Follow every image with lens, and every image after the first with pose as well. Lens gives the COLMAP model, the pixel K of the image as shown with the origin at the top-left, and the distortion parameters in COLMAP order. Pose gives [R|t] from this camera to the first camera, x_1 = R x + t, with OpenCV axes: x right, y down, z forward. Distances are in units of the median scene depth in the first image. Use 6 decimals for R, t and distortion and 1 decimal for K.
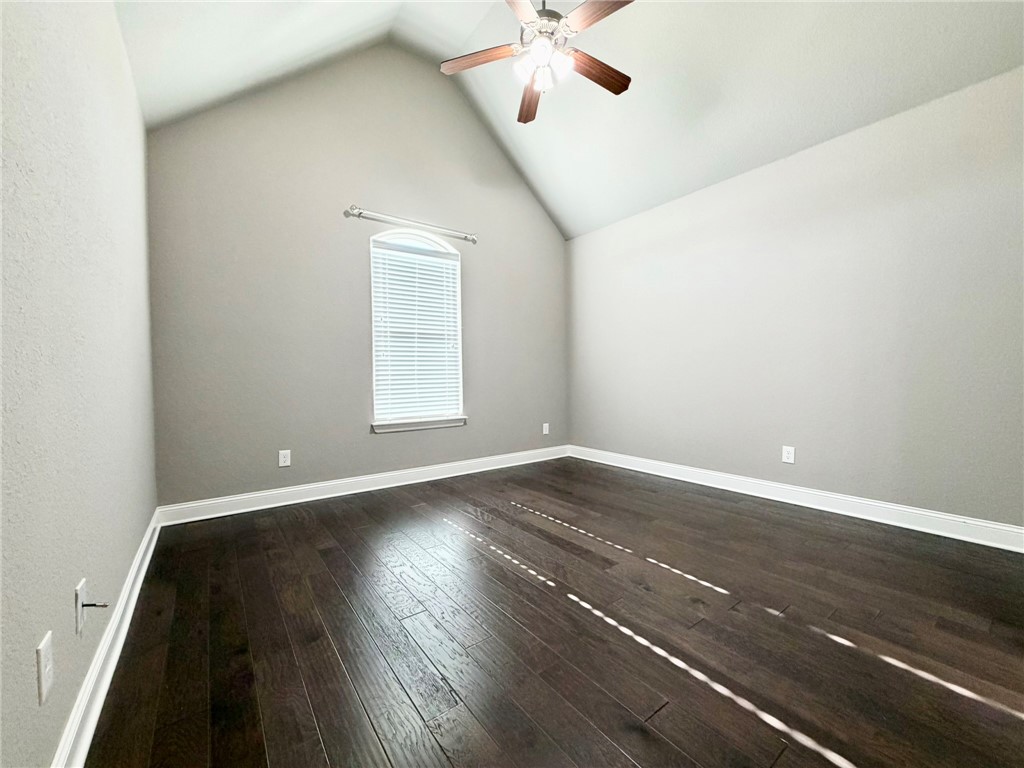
lens RADIAL K [[408.4, 0, 505.0], [0, 408.4, 380.7], [0, 0, 1]] dist [-0.002808, 0.001413]
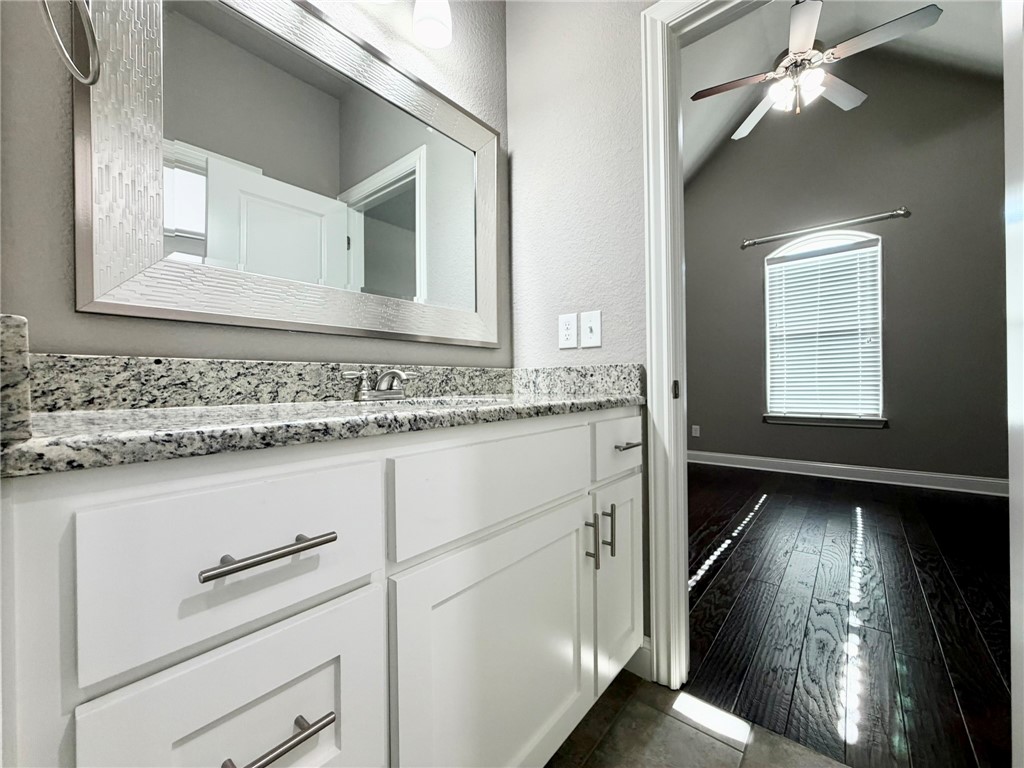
lens RADIAL K [[408.4, 0, 521.8], [0, 408.4, 386.3], [0, 0, 1]] dist [-0.002808, 0.001413]
pose [[0.270711, 0.015923, -0.962529, 0.578882], [0.007478, 0.999798, 0.018642, -0.005426], [0.962631, -0.012245, 0.270538, -0.005454]]
